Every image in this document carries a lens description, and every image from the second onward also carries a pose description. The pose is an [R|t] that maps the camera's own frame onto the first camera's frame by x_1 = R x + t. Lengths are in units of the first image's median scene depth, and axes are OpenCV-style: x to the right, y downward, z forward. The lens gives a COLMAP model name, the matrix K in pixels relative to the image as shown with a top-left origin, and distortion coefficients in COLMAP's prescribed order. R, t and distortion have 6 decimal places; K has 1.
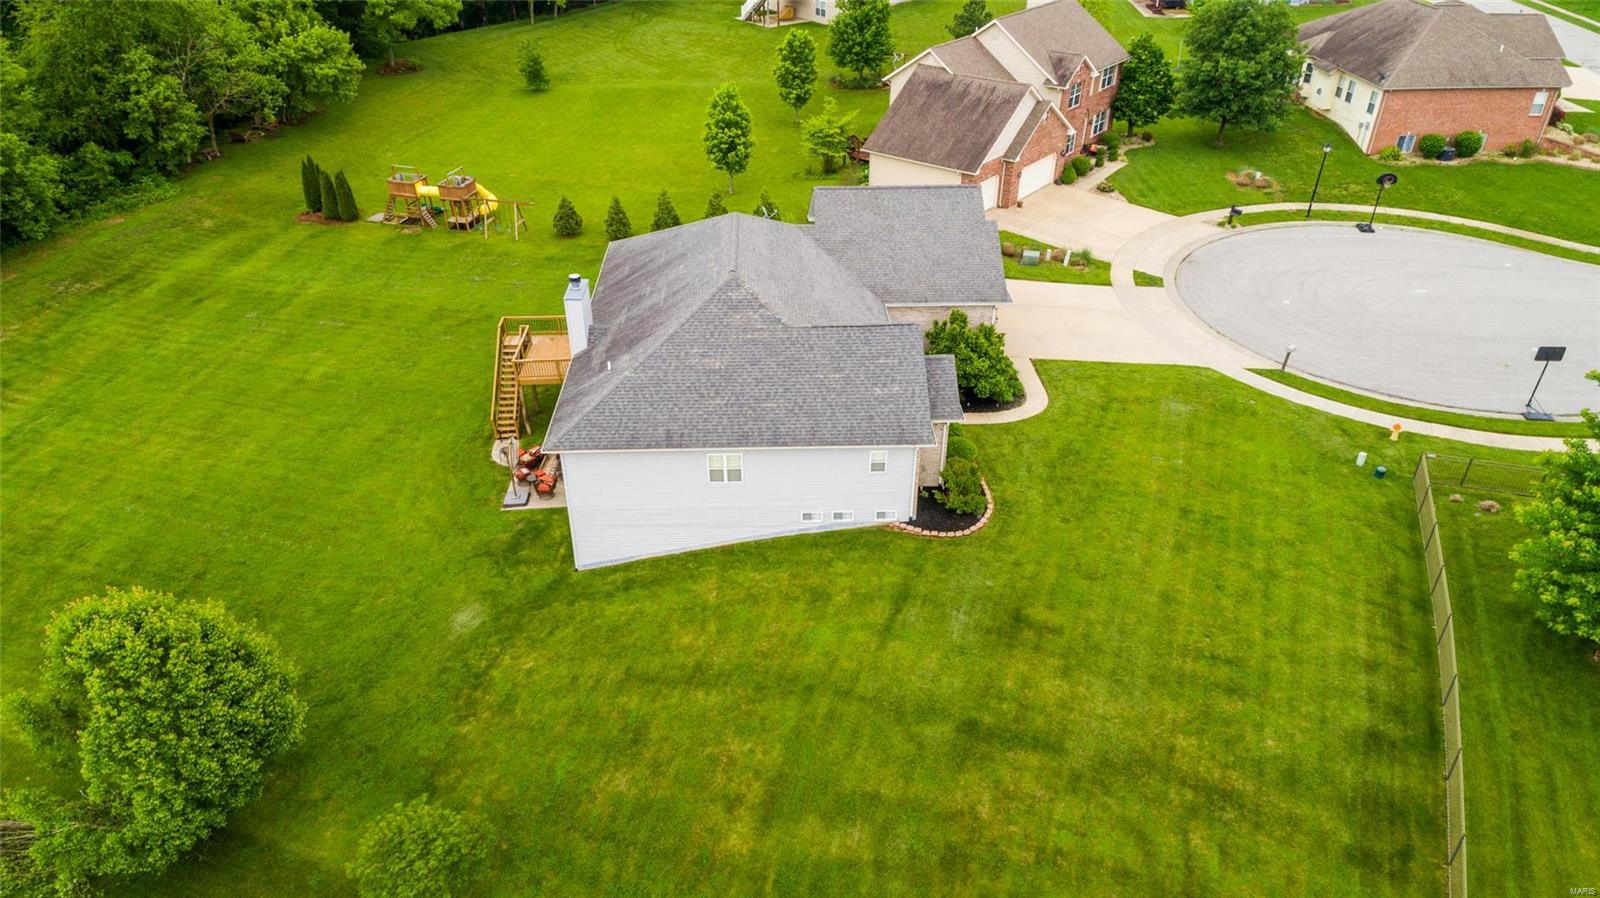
lens RADIAL K [[1038.4, 0, 800.0], [0, 1038.4, 449.0], [0, 0, 1]] dist [0.176187, -0.172934]
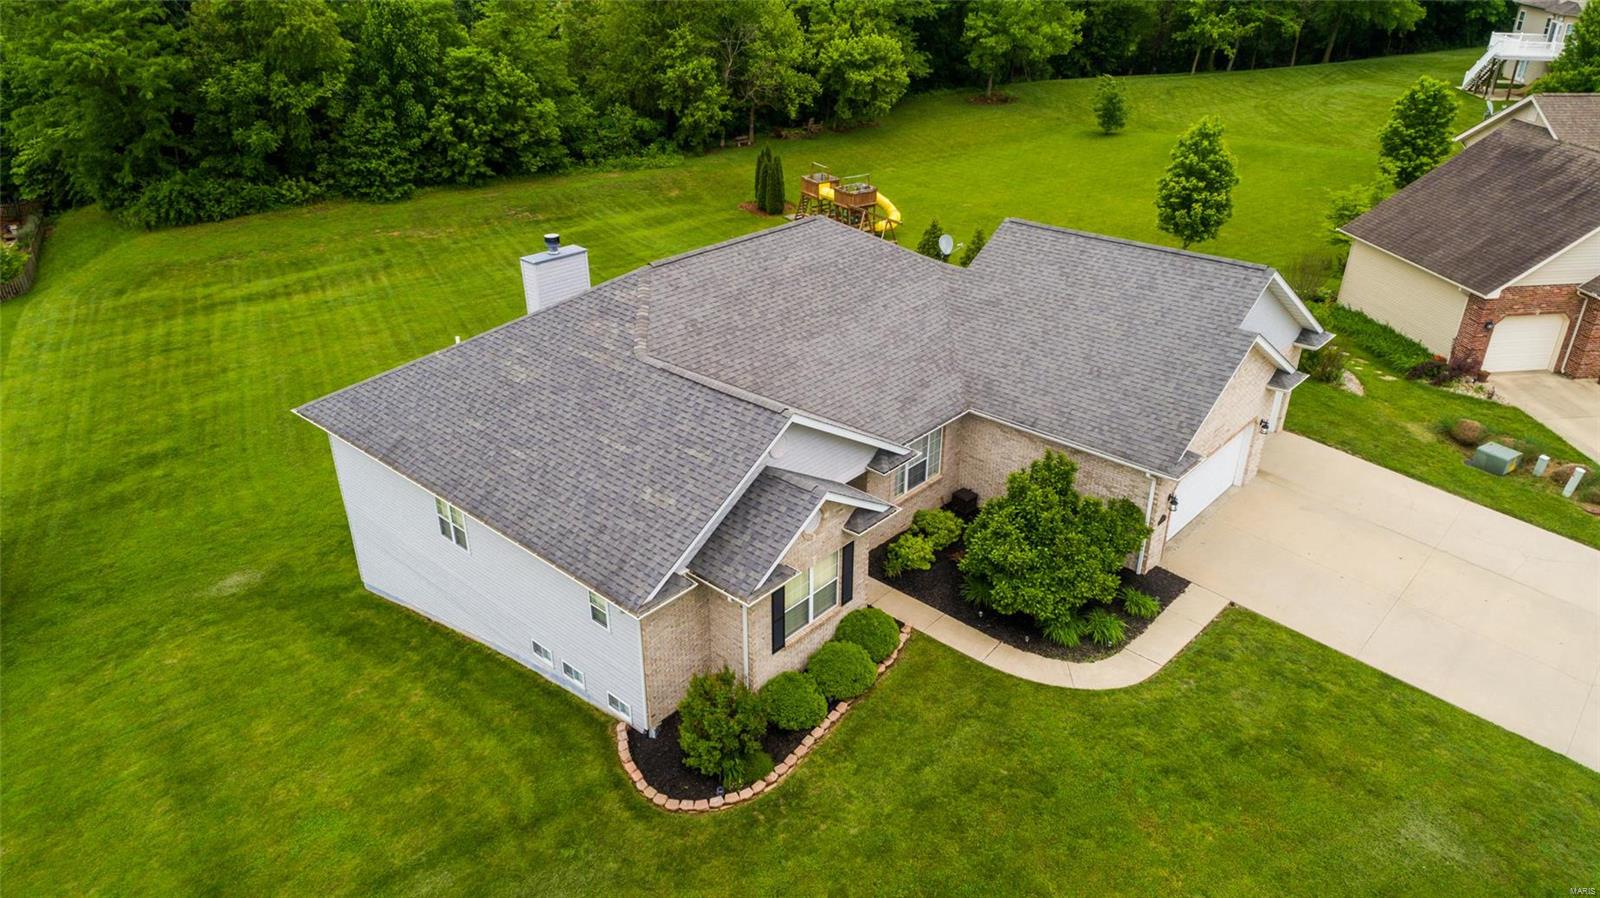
lens RADIAL K [[1038.4, 0, 800.0], [0, 1038.4, 449.0], [0, 0, 1]] dist [0.176187, -0.172934]
pose [[0.719140, 0.316427, -0.618637, 0.394710], [-0.365343, 0.929490, 0.050729, -0.113087], [0.591069, 0.189534, 0.784038, 0.483826]]
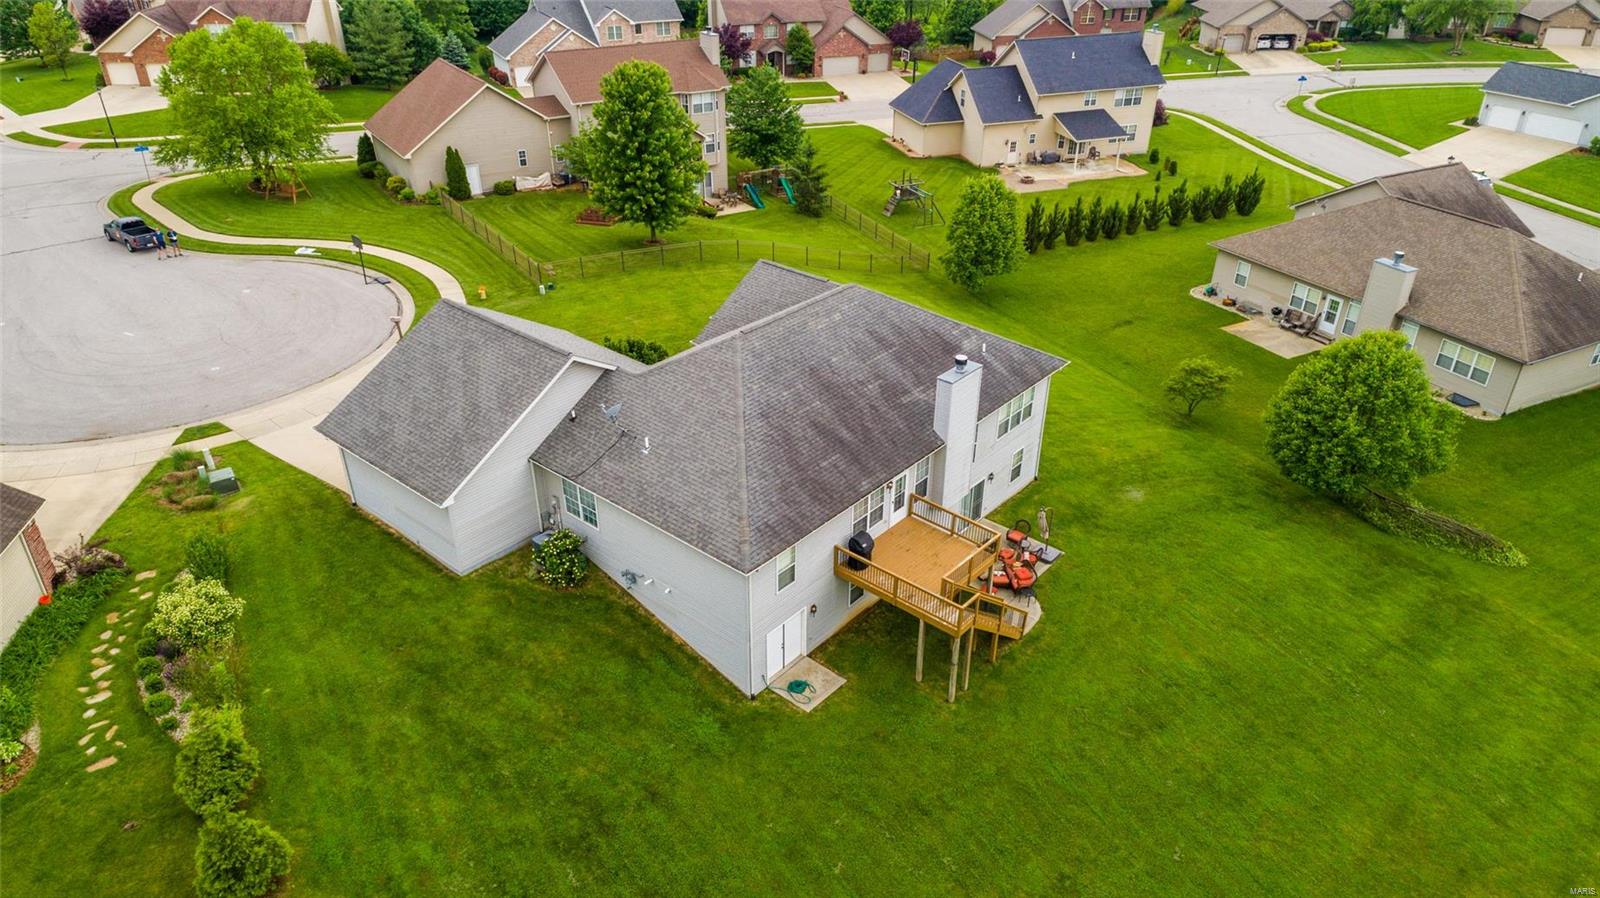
lens RADIAL K [[1038.4, 0, 800.0], [0, 1038.4, 449.0], [0, 0, 1]] dist [0.176187, -0.172934]
pose [[-0.734858, -0.338482, 0.587719, -0.604676], [0.355830, 0.545302, 0.758967, -0.773571], [-0.577381, 0.766861, -0.280277, 1.258778]]
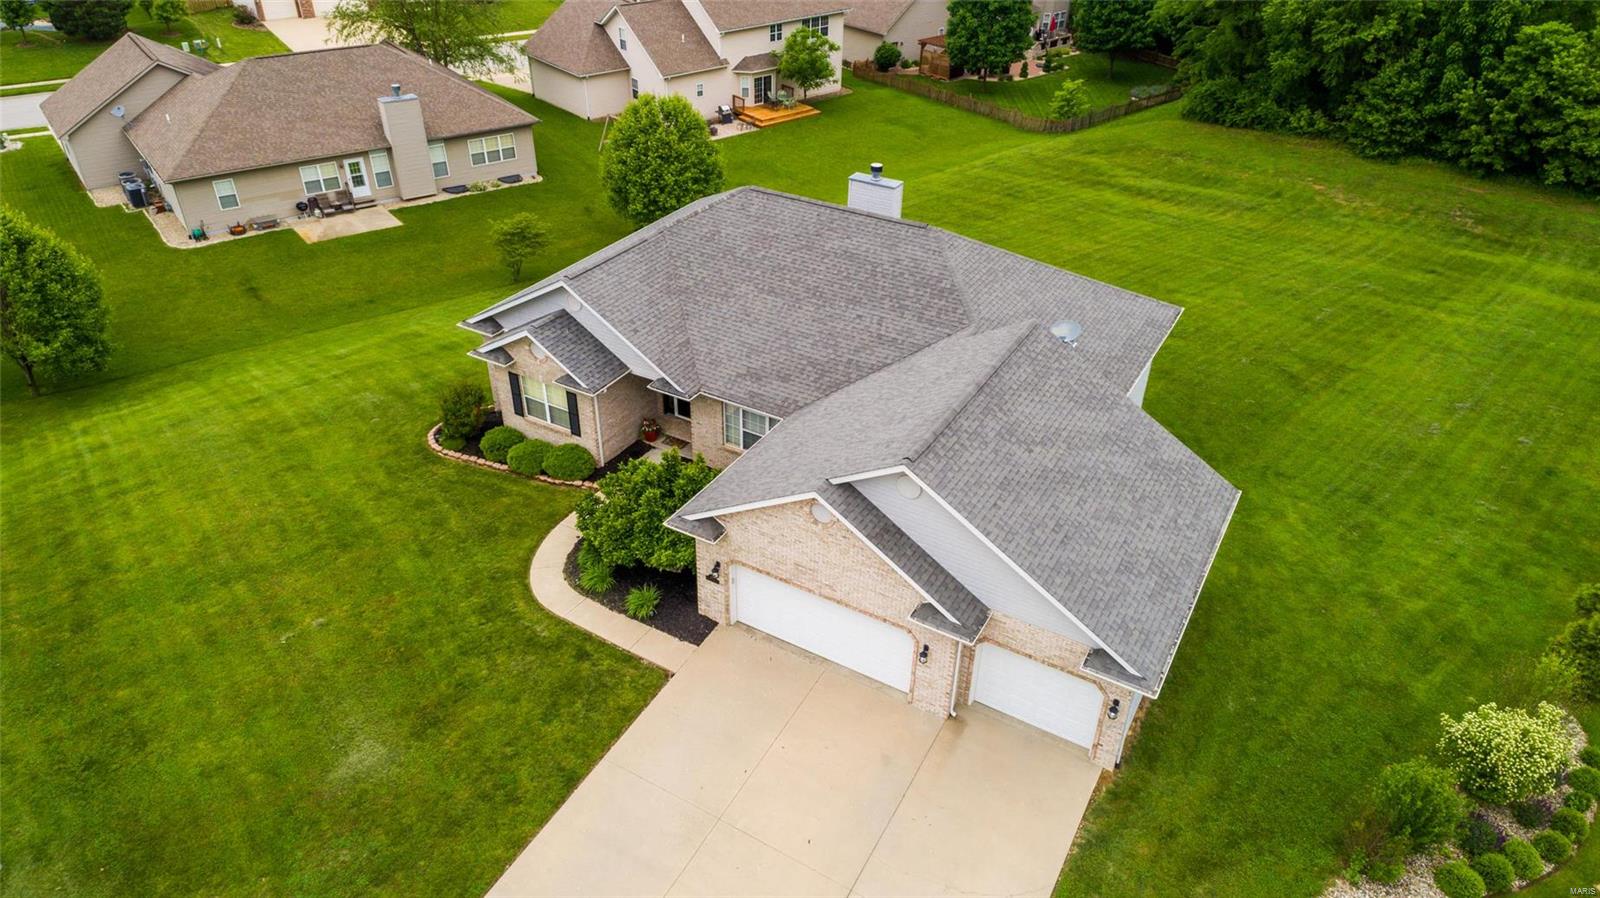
lens RADIAL K [[1038.4, 0, 800.0], [0, 1038.4, 449.0], [0, 0, 1]] dist [0.176187, -0.172934]
pose [[-0.528751, 0.461357, -0.712441, 0.546776], [-0.461309, 0.548374, 0.697481, -0.584559], [0.712472, 0.697449, -0.077125, 1.083093]]
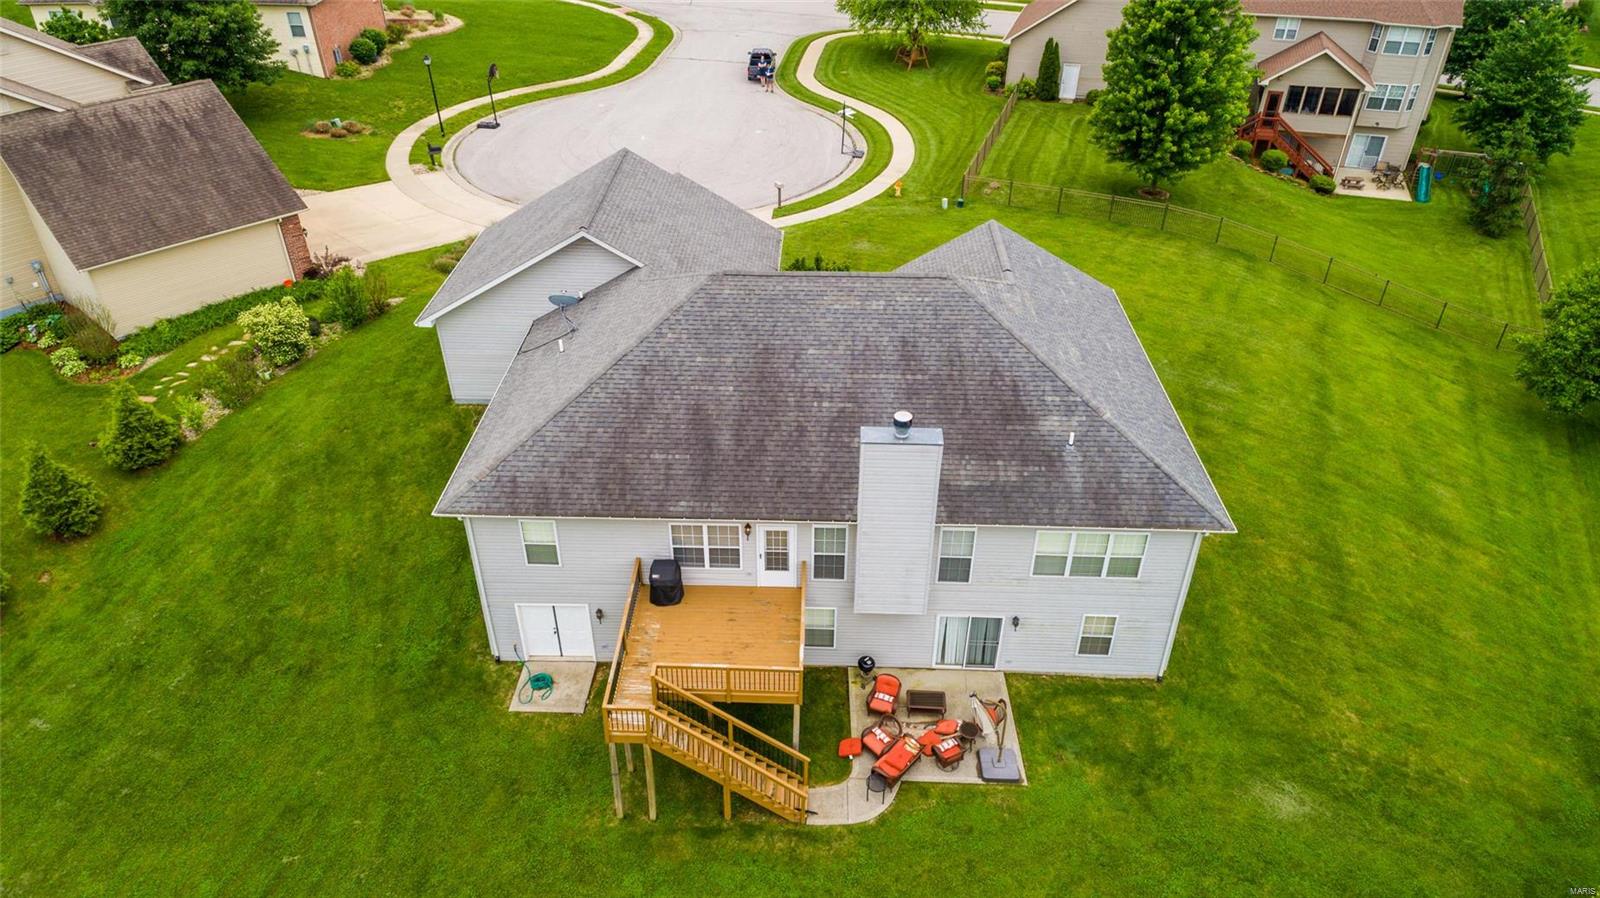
lens RADIAL K [[1038.4, 0, 800.0], [0, 1038.4, 449.0], [0, 0, 1]] dist [0.176187, -0.172934]
pose [[0.062086, -0.559965, 0.826187, -0.652084], [0.523335, 0.723126, 0.450787, -0.407091], [-0.849862, 0.404385, 0.337945, 0.772450]]
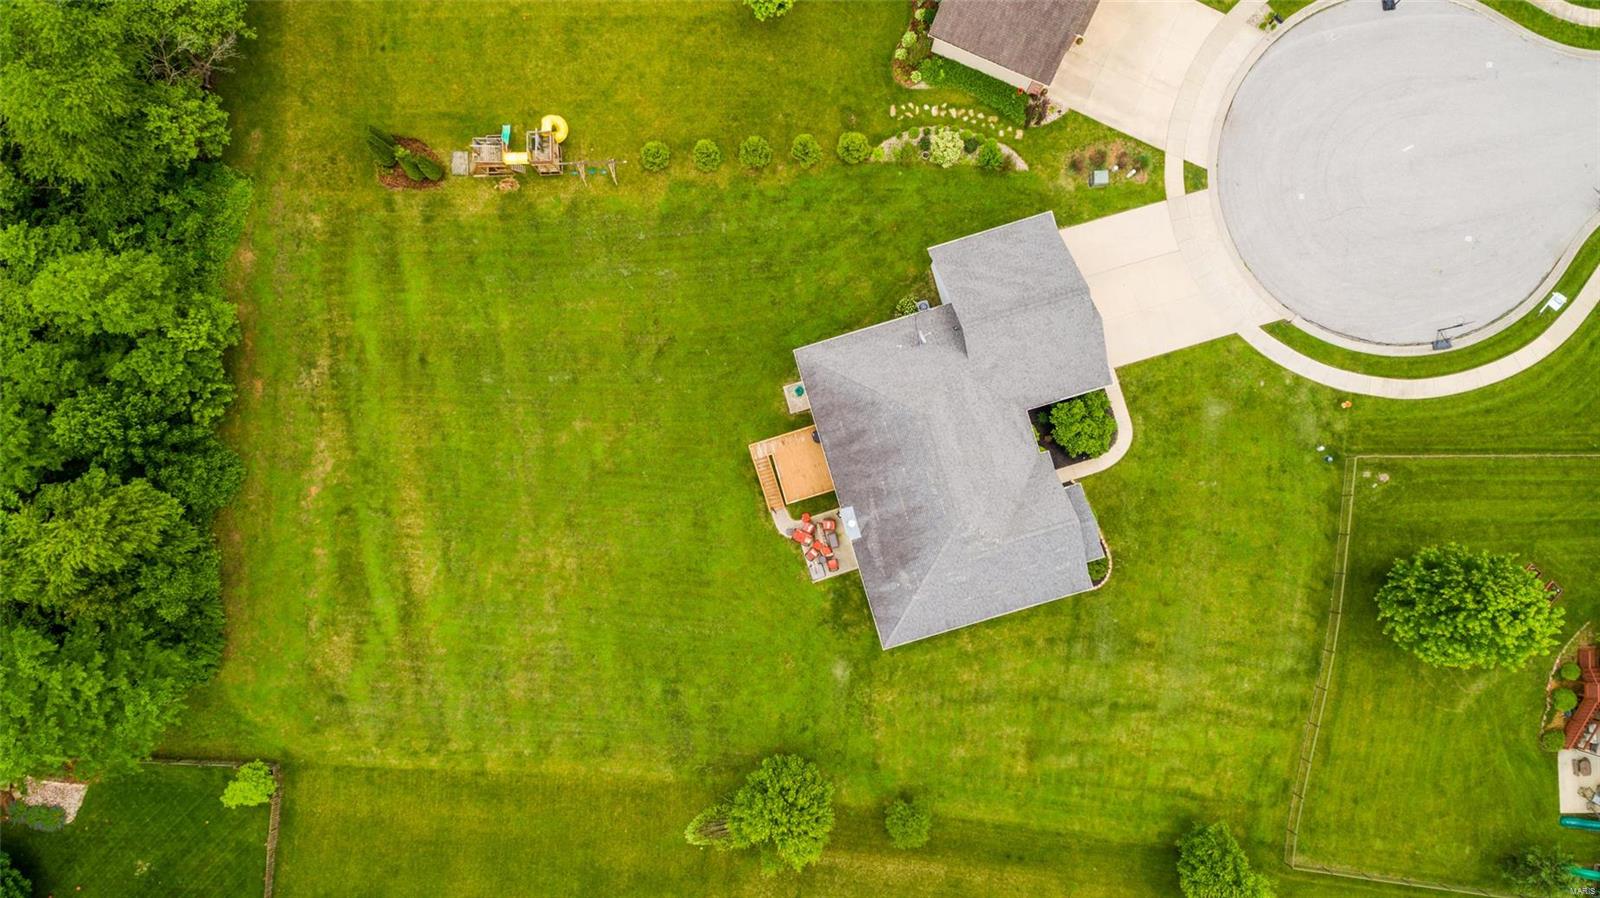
lens RADIAL K [[1038.4, 0, 800.0], [0, 1038.4, 449.0], [0, 0, 1]] dist [0.176187, -0.172934]
pose [[0.967326, -0.253514, 0.003312, -0.239401], [0.141670, 0.551307, 0.822186, -1.348361], [-0.210262, -0.794853, 0.569209, 0.209415]]
